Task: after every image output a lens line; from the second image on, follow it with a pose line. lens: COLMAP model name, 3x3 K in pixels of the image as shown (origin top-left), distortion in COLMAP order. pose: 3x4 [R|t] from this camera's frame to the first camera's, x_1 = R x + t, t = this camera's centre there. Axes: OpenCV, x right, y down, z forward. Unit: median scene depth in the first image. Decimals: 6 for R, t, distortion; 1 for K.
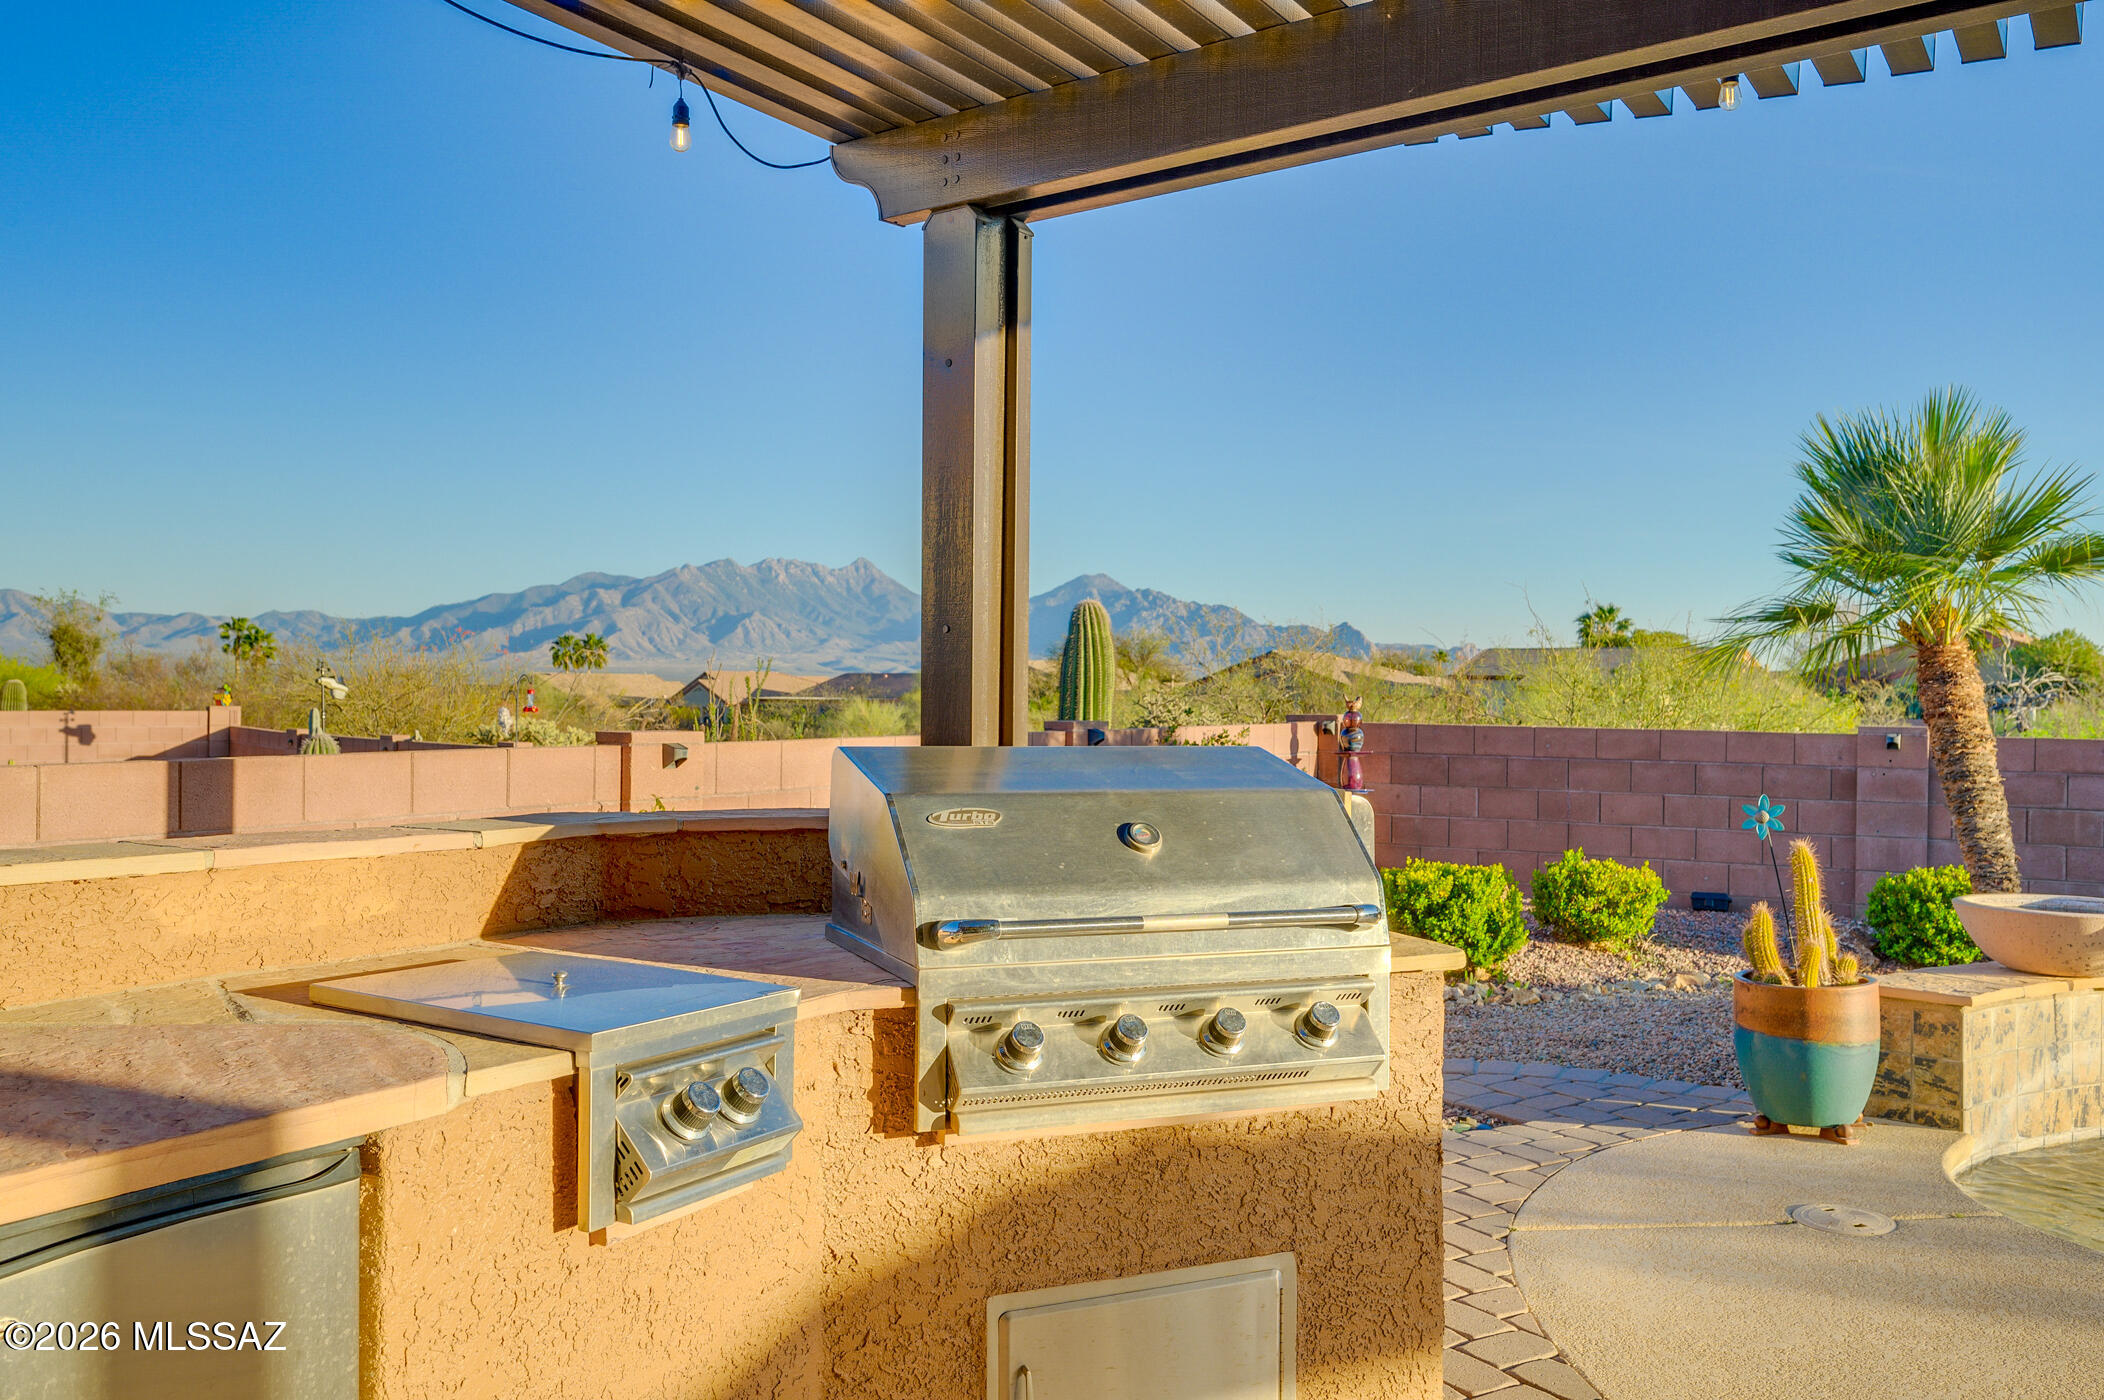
lens RADIAL K [[1744.2, 0, 1045.4], [0, 1744.2, 694.4], [0, 0, 1]] dist [-0.004462, -0.000006]
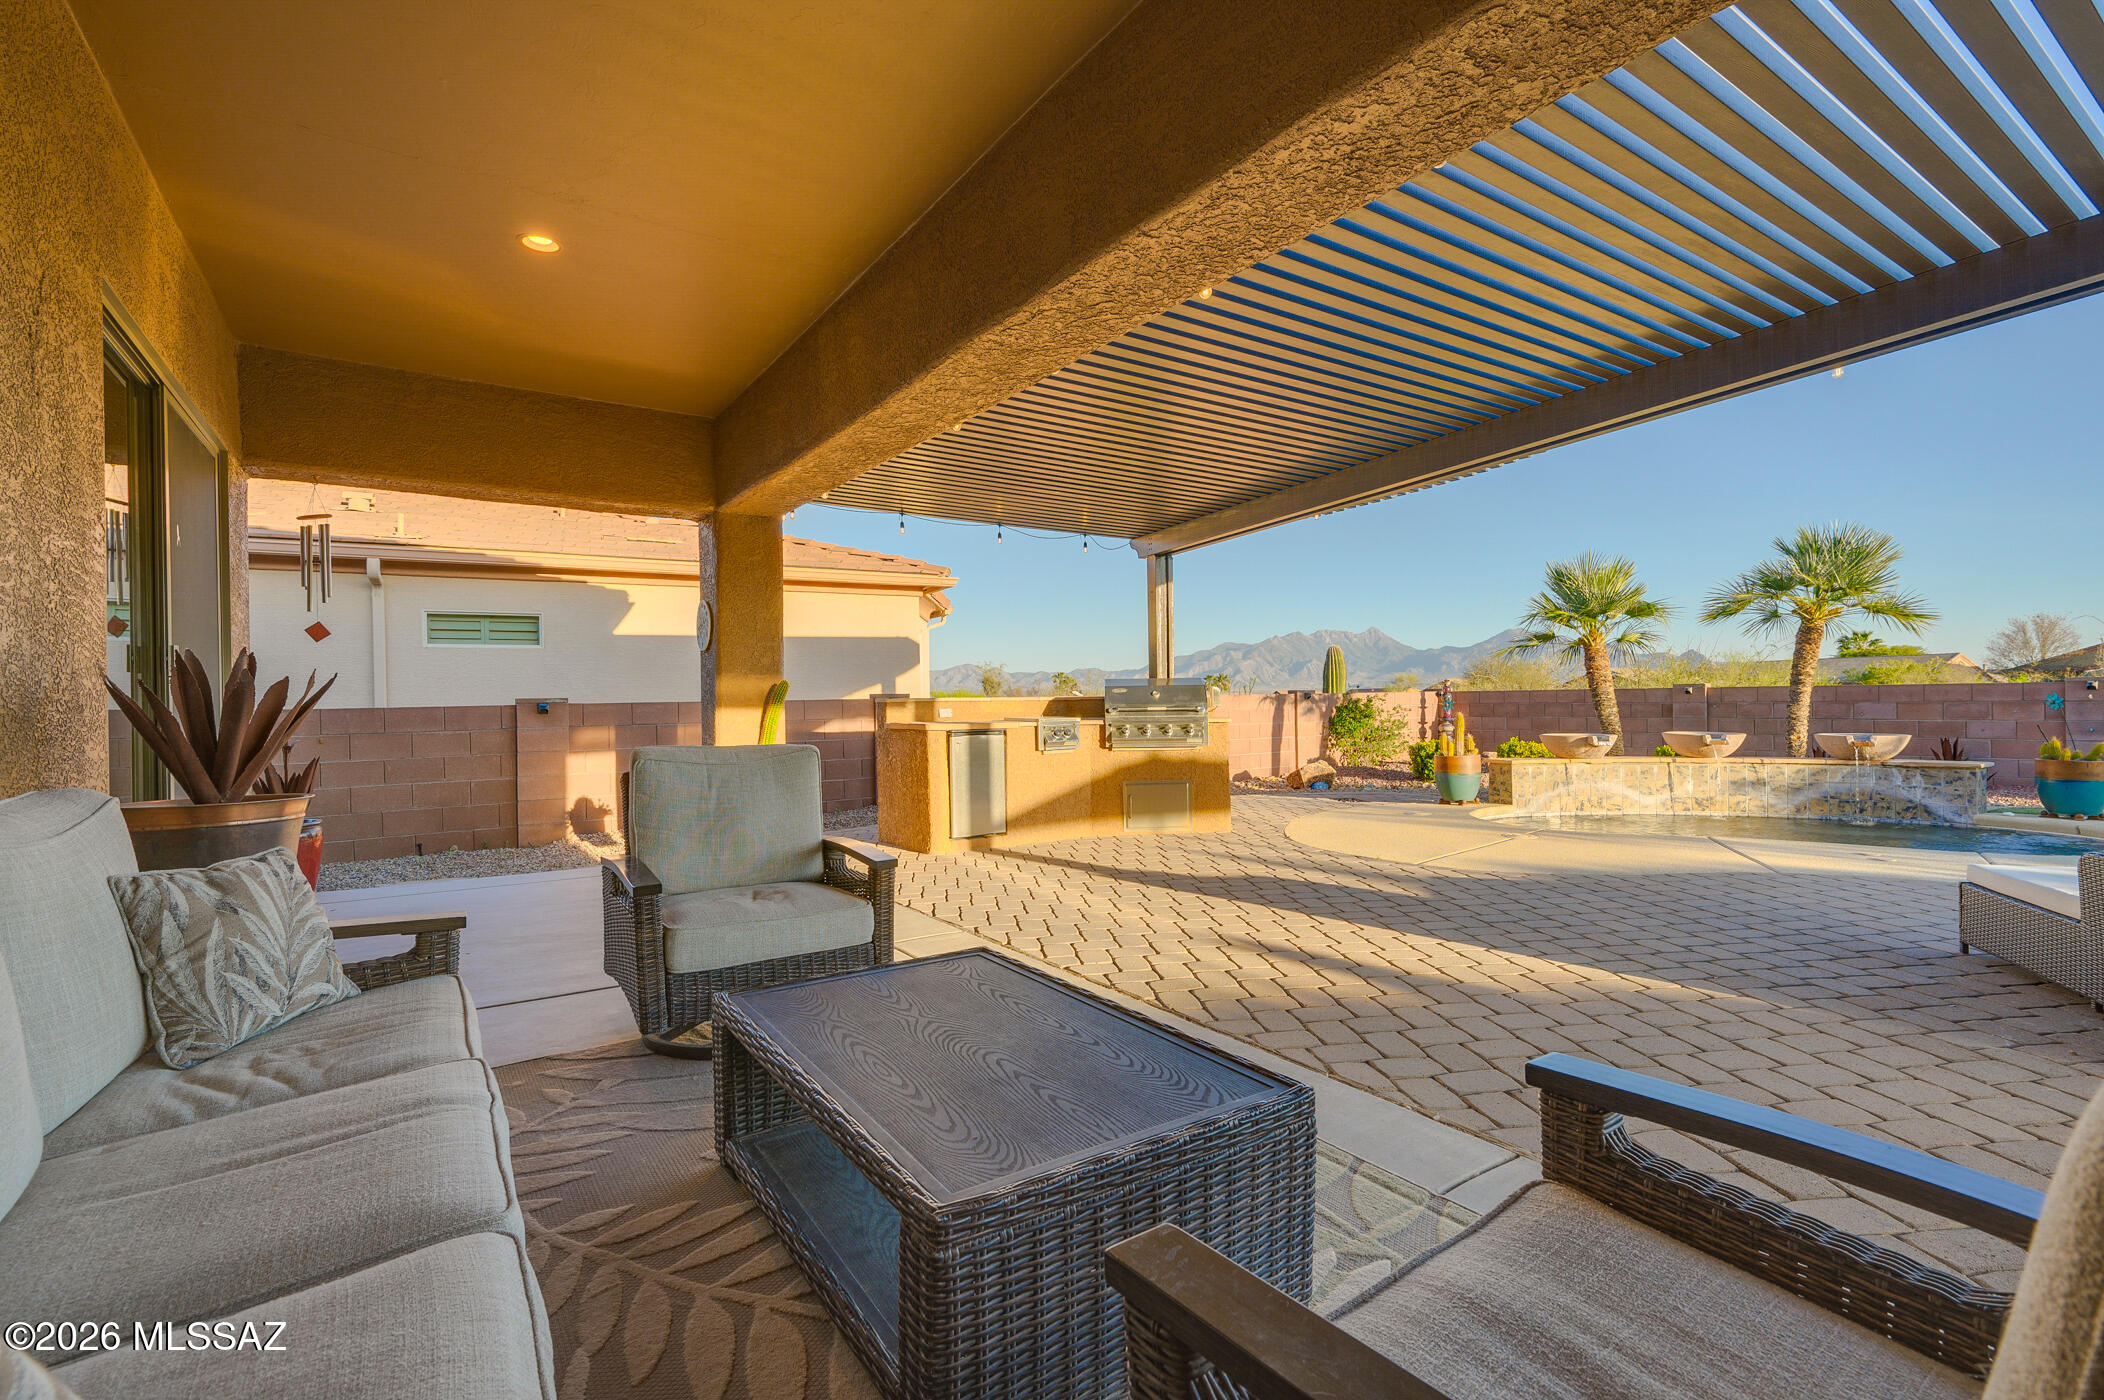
lens RADIAL K [[941.7, 0, 1053.3], [0, 941.7, 704.9], [0, 0, 1]] dist [-0.002852, -0.000238]
pose [[0.901462, -0.023215, -0.432236, 0.399515], [0.022350, 0.999725, -0.007081, 0.052280], [0.432282, -0.003277, 0.901733, -0.653306]]
